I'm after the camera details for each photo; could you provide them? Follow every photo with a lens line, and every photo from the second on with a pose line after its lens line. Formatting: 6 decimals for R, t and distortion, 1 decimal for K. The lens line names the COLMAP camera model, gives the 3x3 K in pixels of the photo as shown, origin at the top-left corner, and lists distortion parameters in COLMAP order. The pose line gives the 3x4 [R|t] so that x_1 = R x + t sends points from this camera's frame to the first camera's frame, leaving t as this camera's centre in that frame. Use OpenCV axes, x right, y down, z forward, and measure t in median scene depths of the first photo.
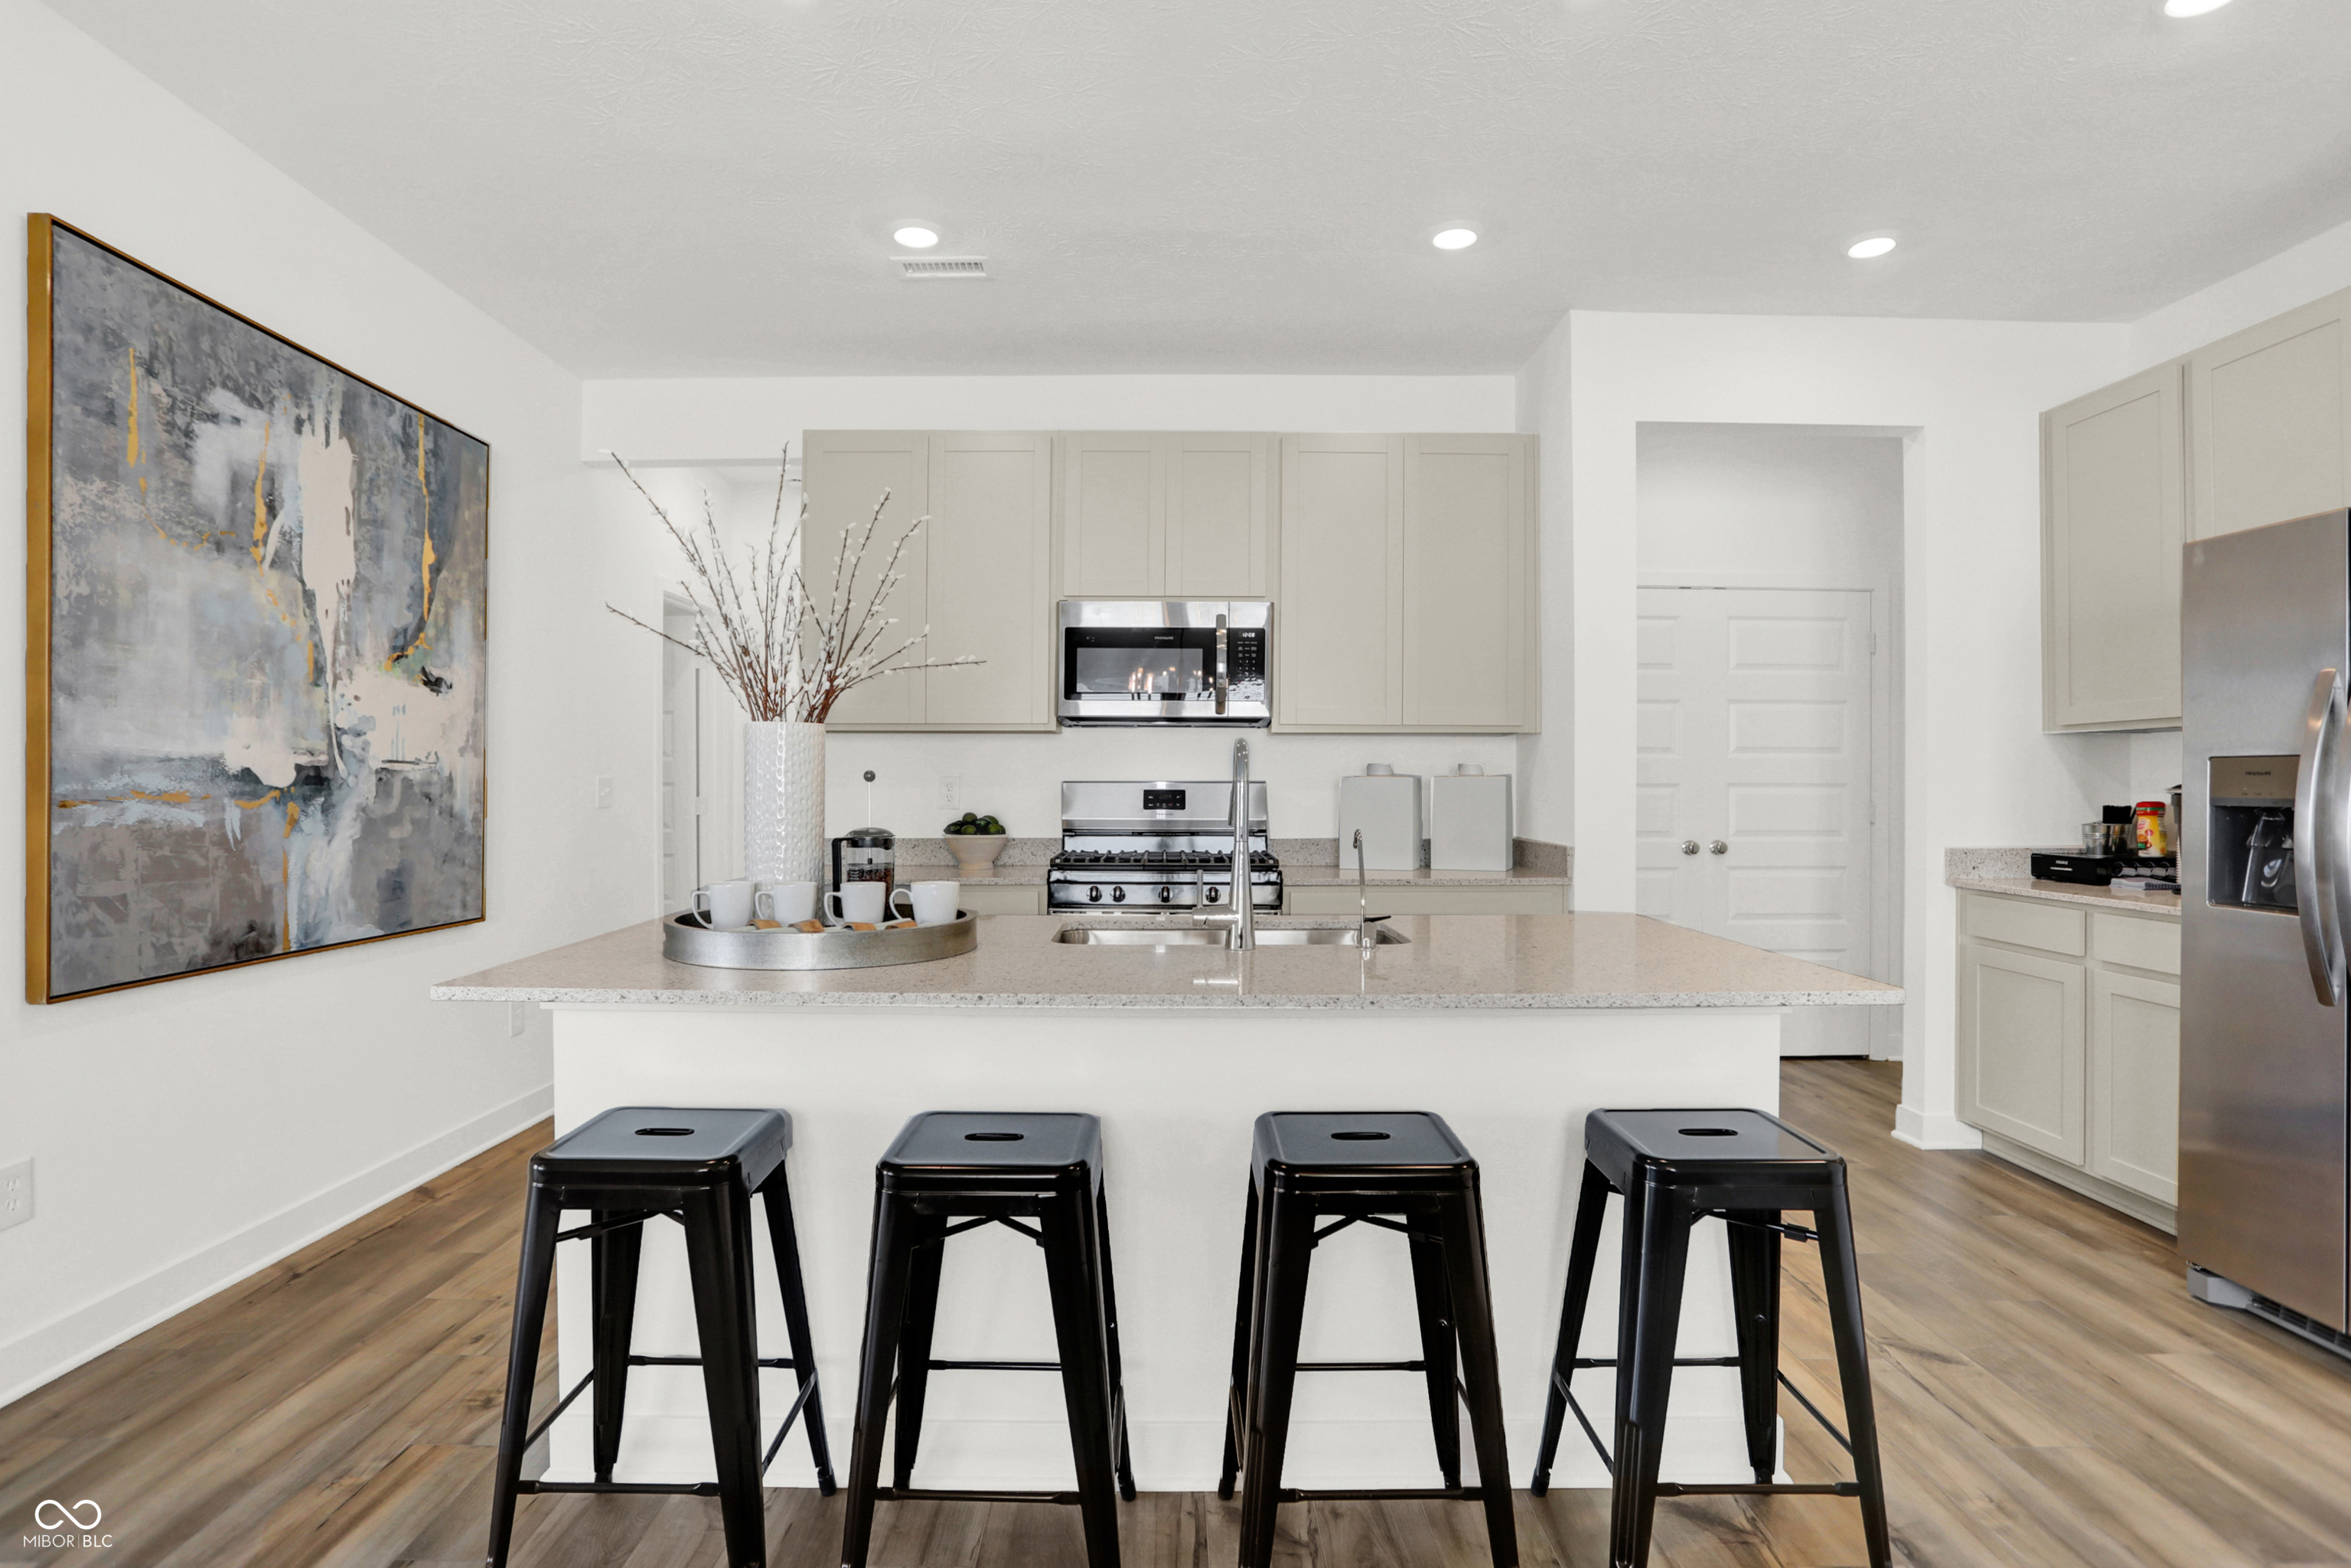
lens RADIAL K [[1189.7, 0, 1155.1], [0, 1189.7, 796.6], [0, 0, 1]] dist [-0.005766, 0.003363]
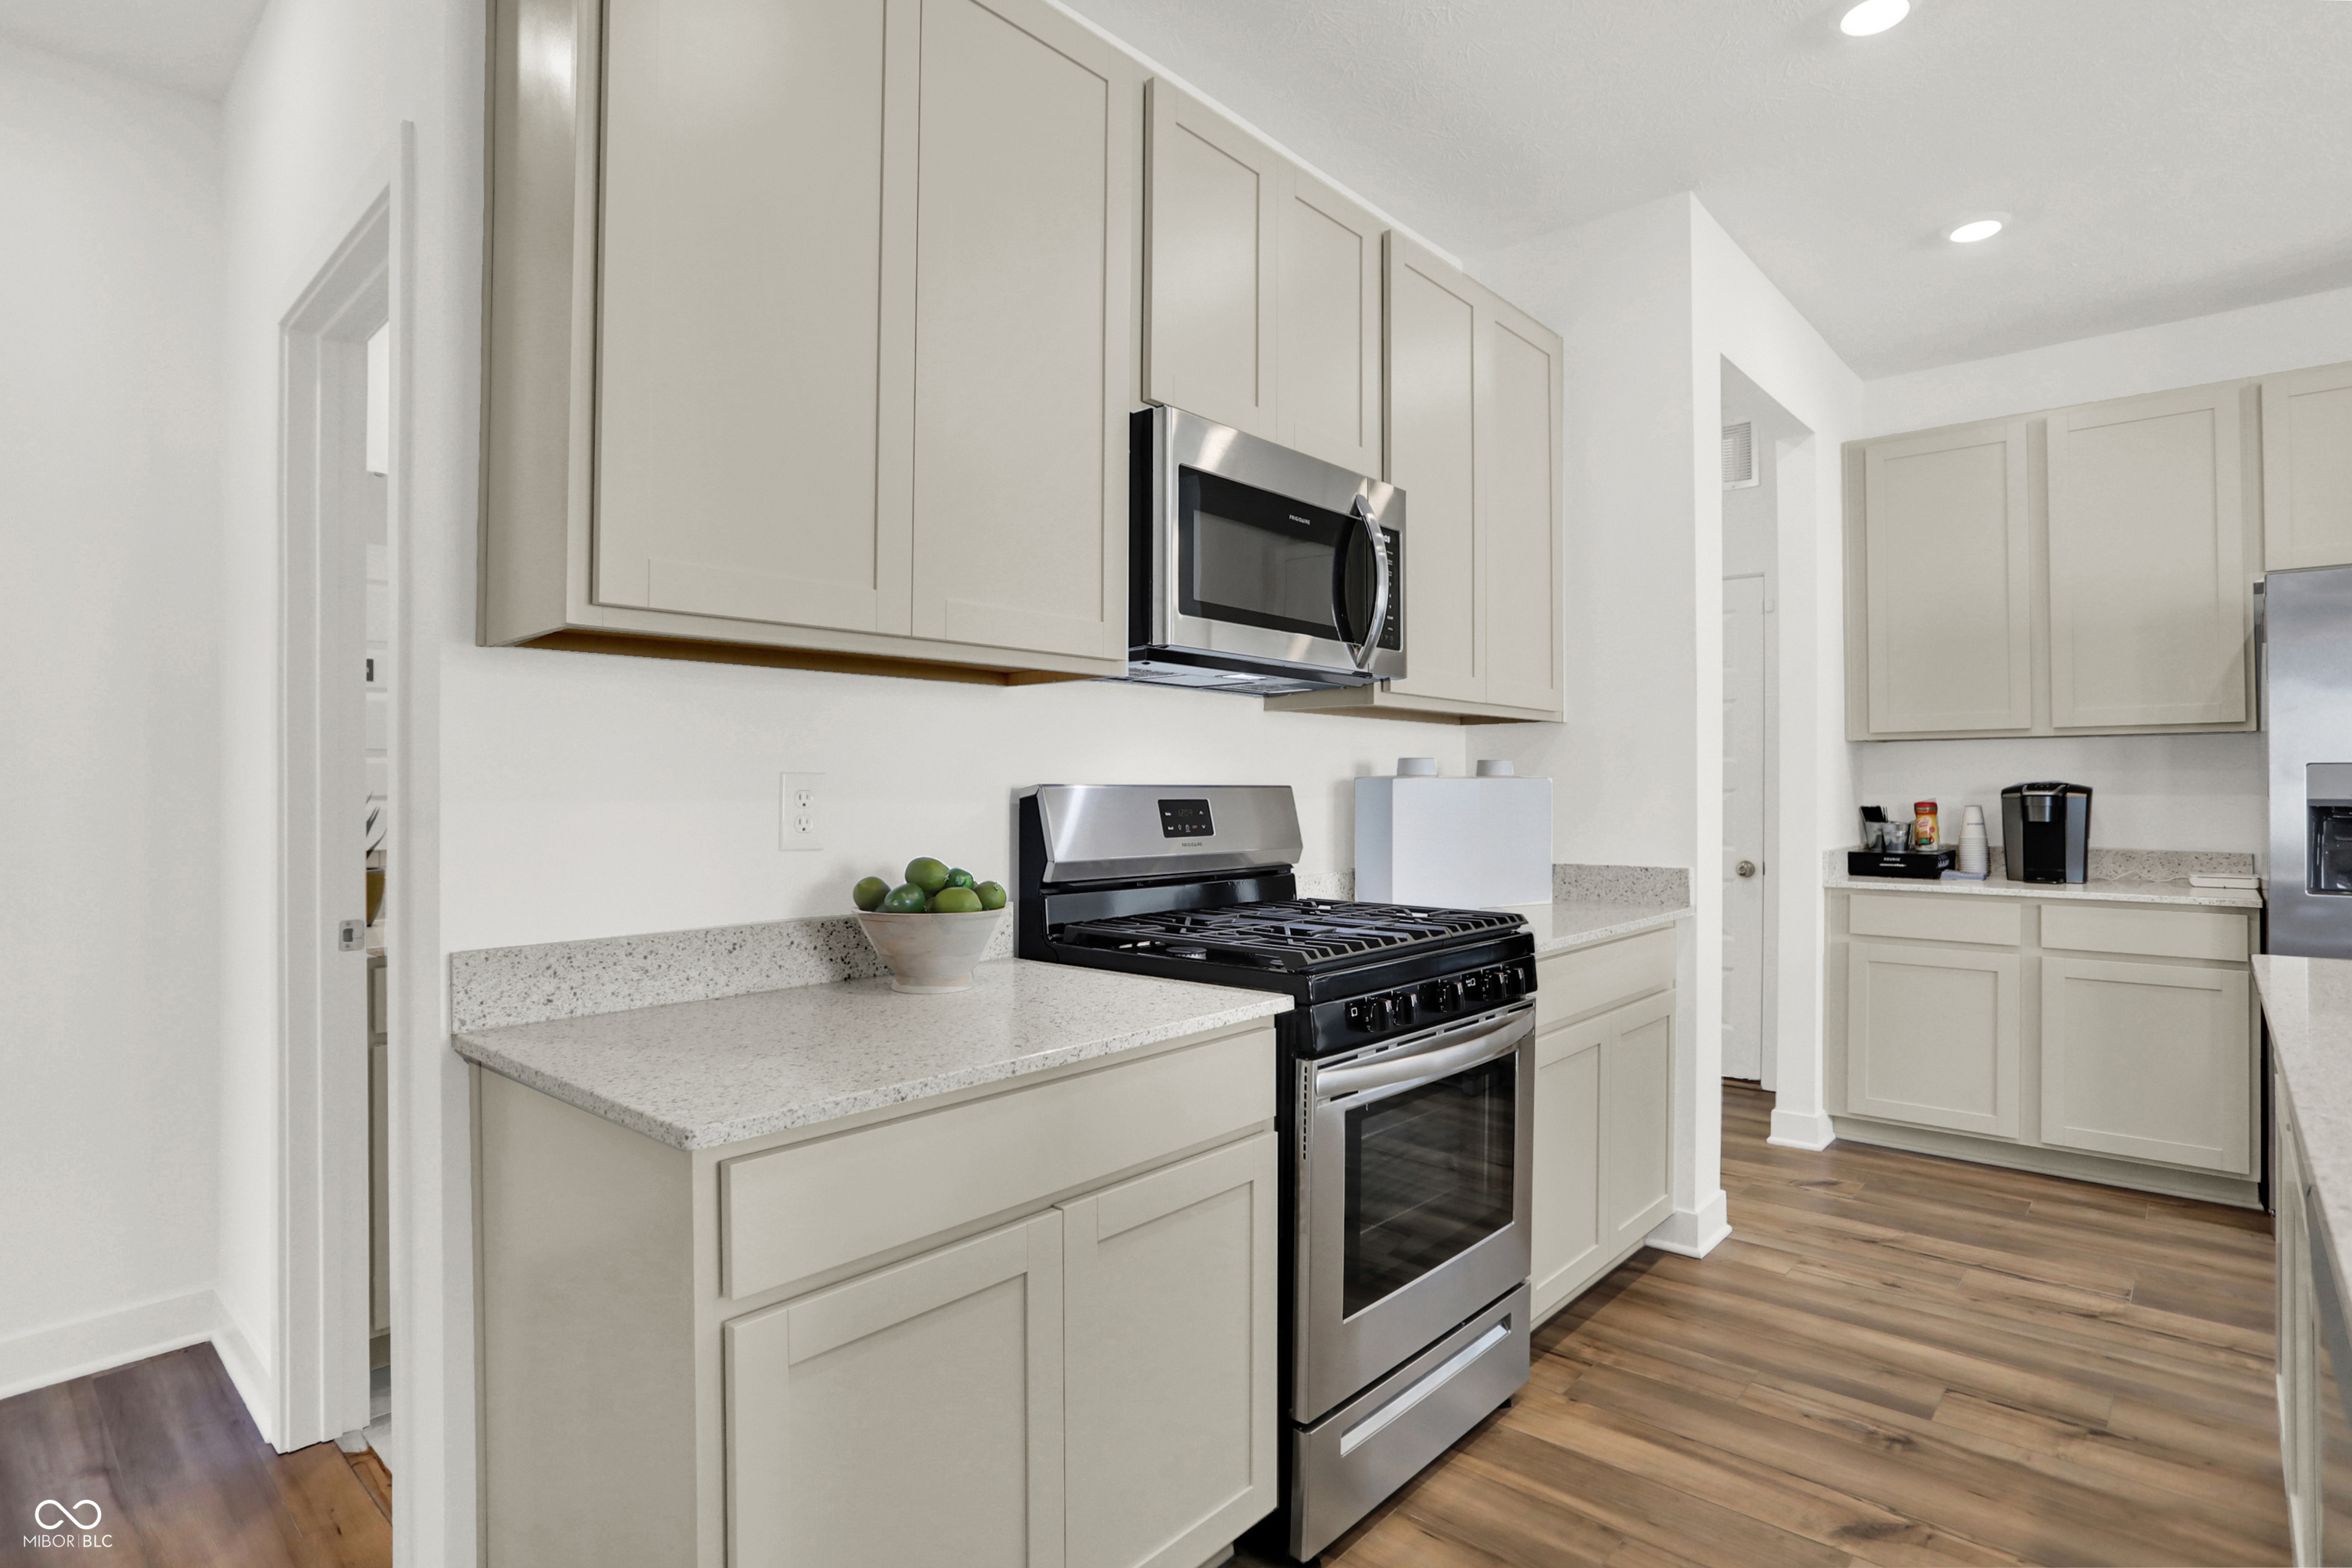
lens RADIAL K [[1190.2, 0, 1190.8], [0, 1190.2, 794.2], [0, 0, 1]] dist [-0.005766, 0.003363]
pose [[0.661581, -0.003209, 0.749867, -0.576784], [0.013537, 0.999879, -0.007664, -0.005876], [-0.749752, 0.015221, 0.661544, 0.914536]]
